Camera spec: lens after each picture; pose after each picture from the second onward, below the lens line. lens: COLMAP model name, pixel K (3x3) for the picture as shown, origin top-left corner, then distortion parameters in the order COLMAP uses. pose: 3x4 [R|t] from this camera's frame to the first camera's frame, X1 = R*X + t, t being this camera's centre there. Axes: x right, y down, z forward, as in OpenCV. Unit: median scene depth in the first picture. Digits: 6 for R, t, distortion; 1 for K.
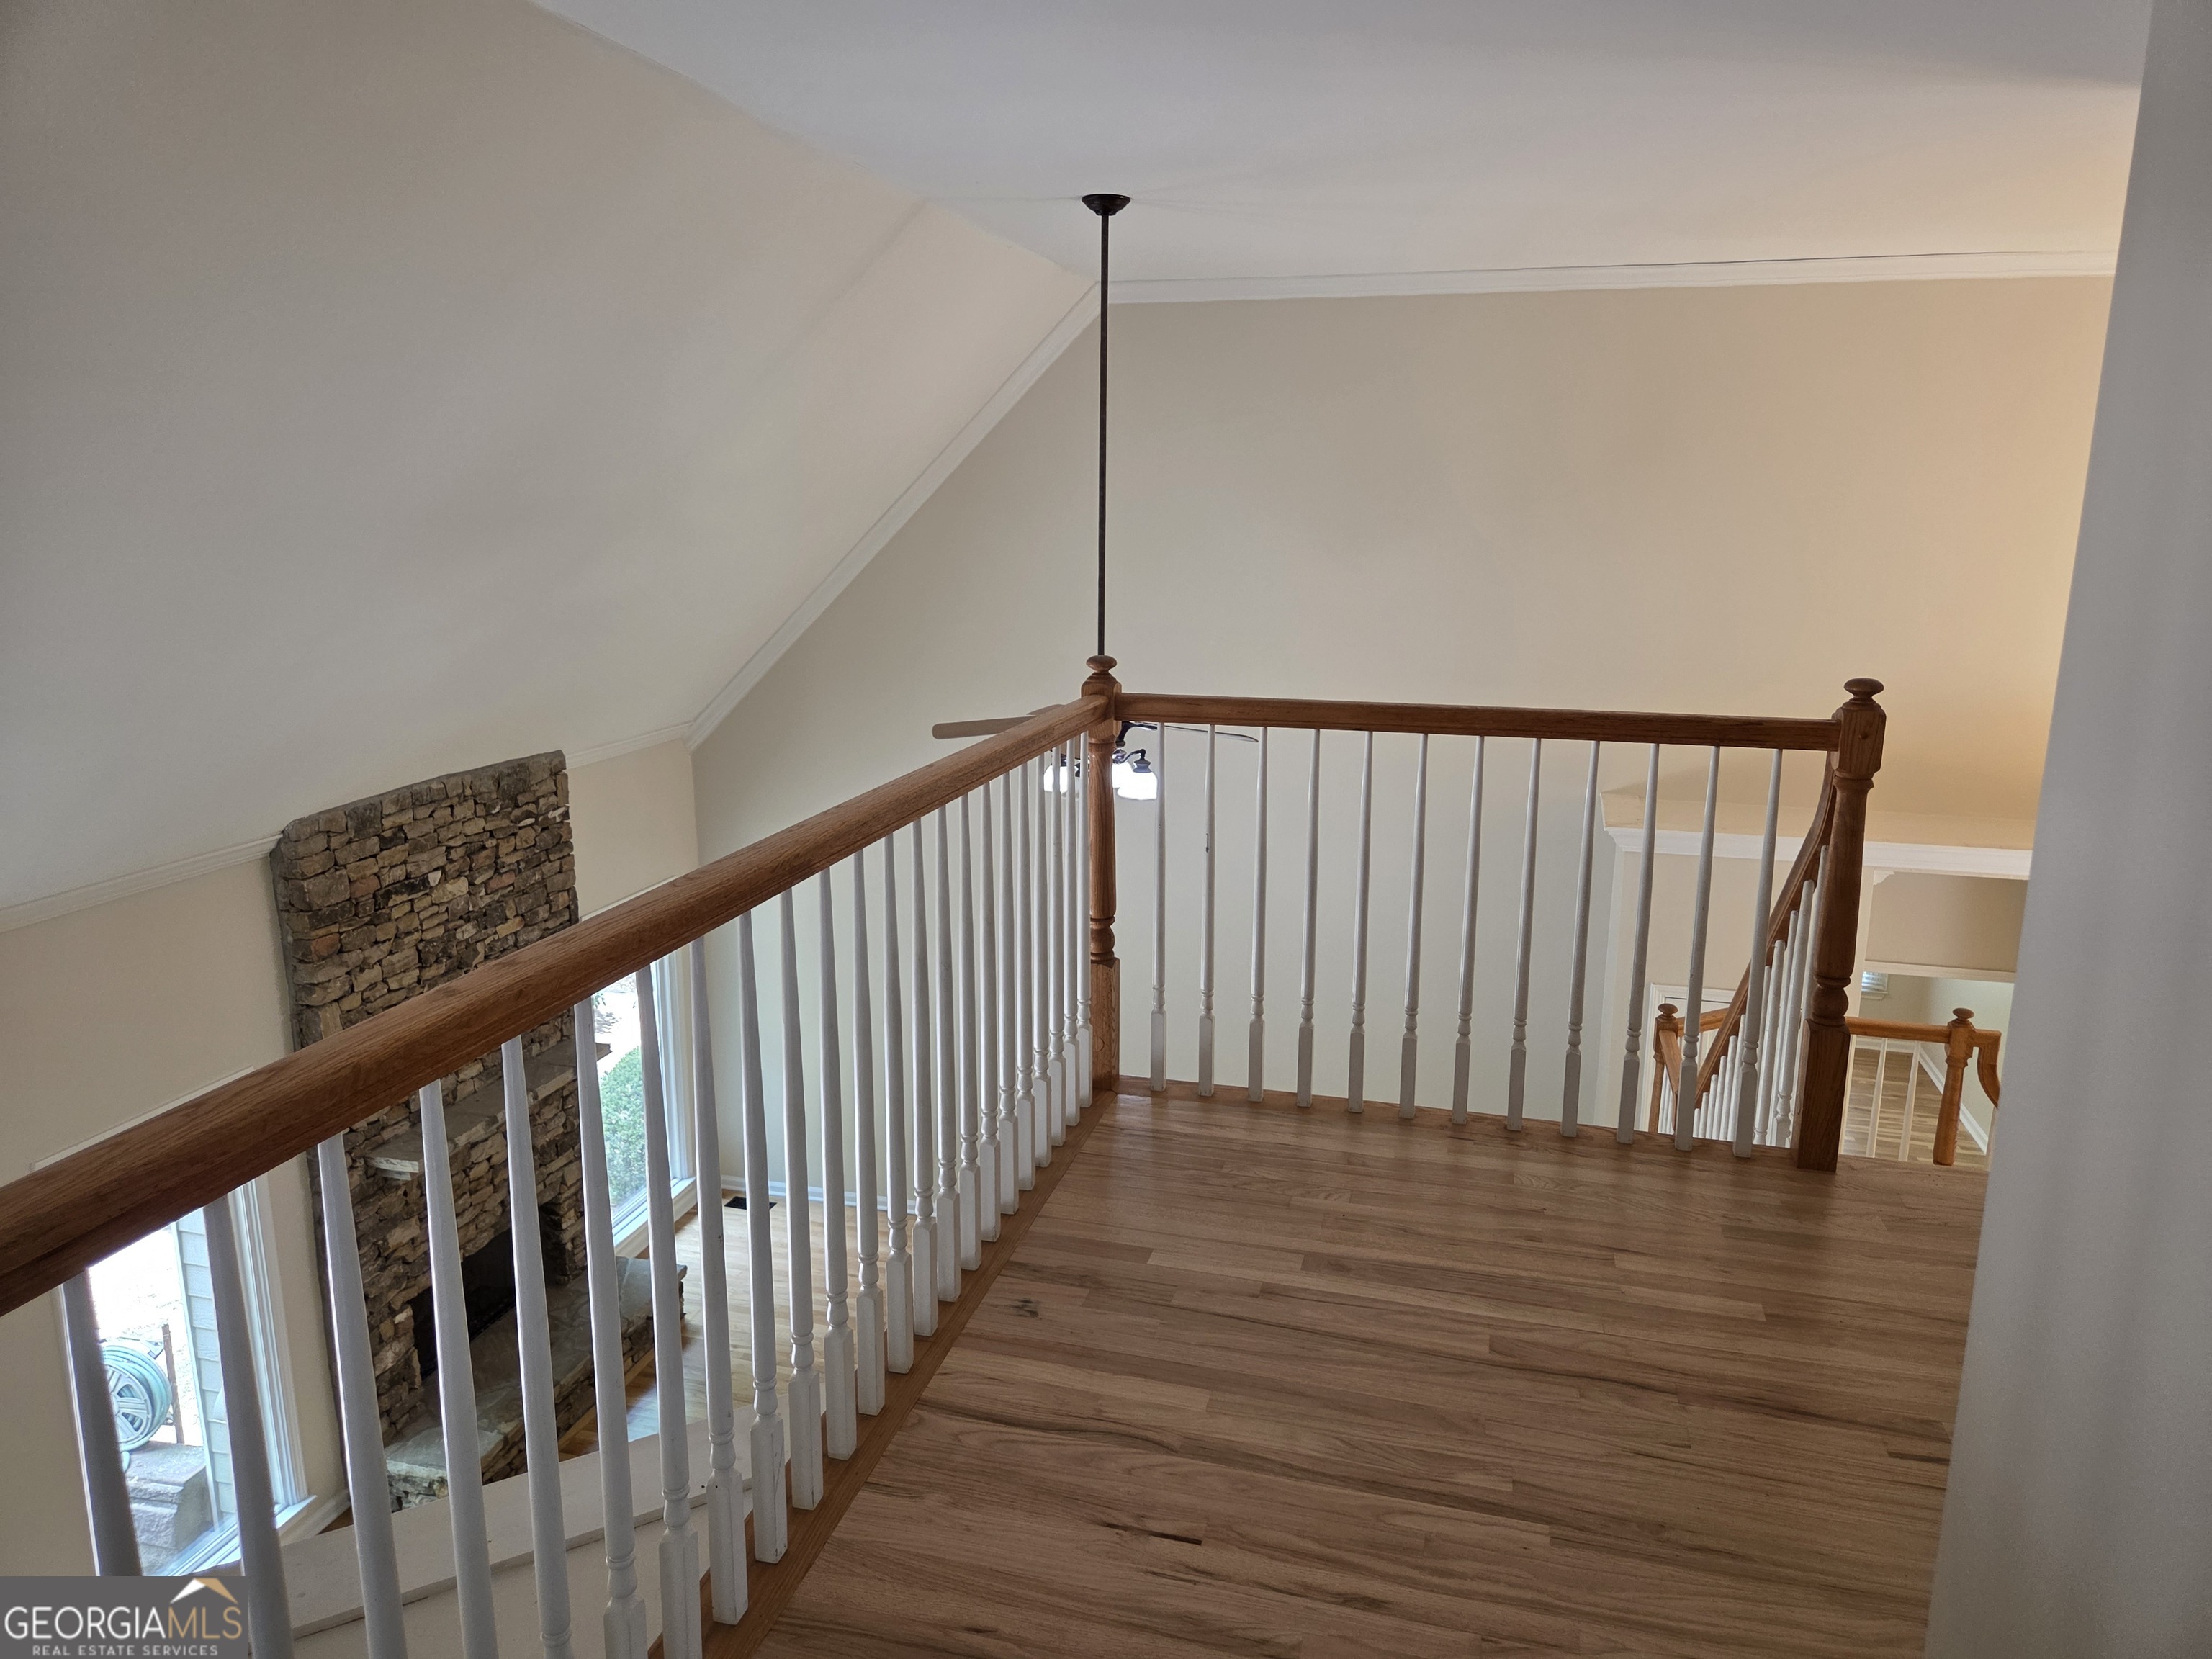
lens RADIAL K [[1482.0, 0, 1111.6], [0, 1482.0, 820.0], [0, 0, 1]] dist [0.077462, -0.049706]
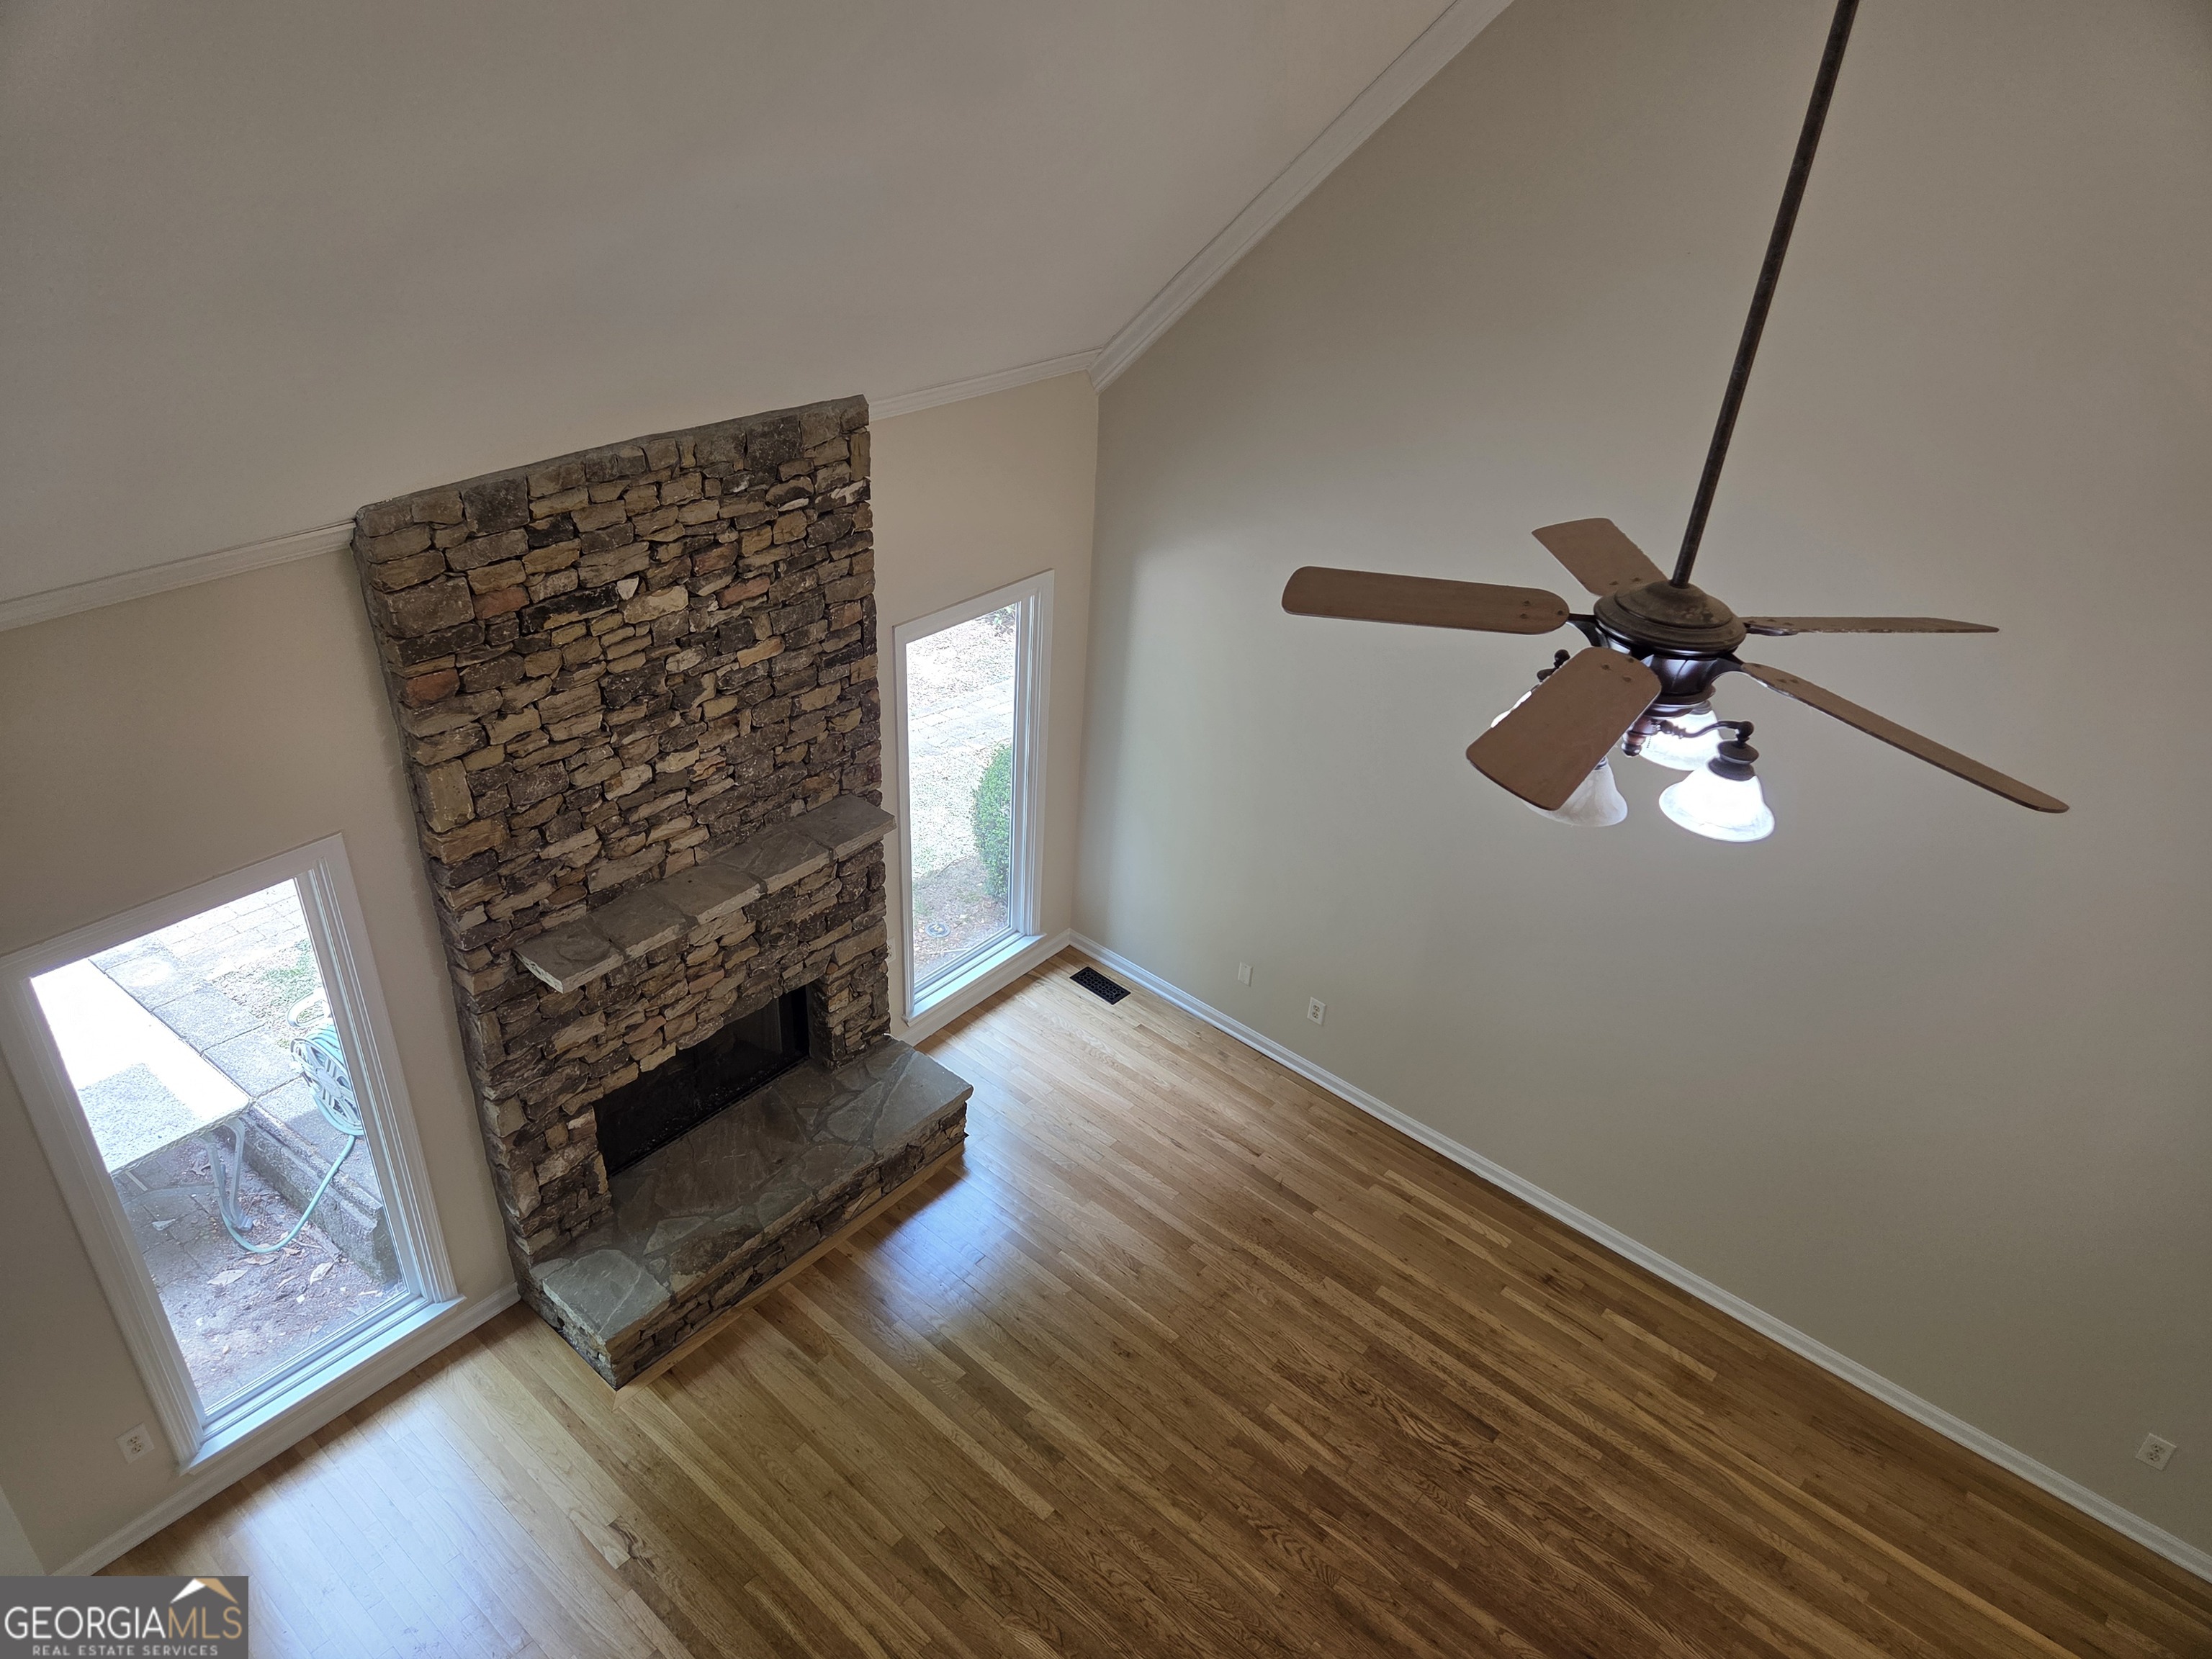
lens RADIAL K [[1482.0, 0, 1096.6], [0, 1482.0, 843.2], [0, 0, 1]] dist [0.077462, -0.049706]
pose [[0.901453, 0.268020, -0.339924, 0.006746], [-0.143590, 0.925947, 0.349290, -0.121742], [0.408369, -0.266059, 0.873182, 0.454049]]
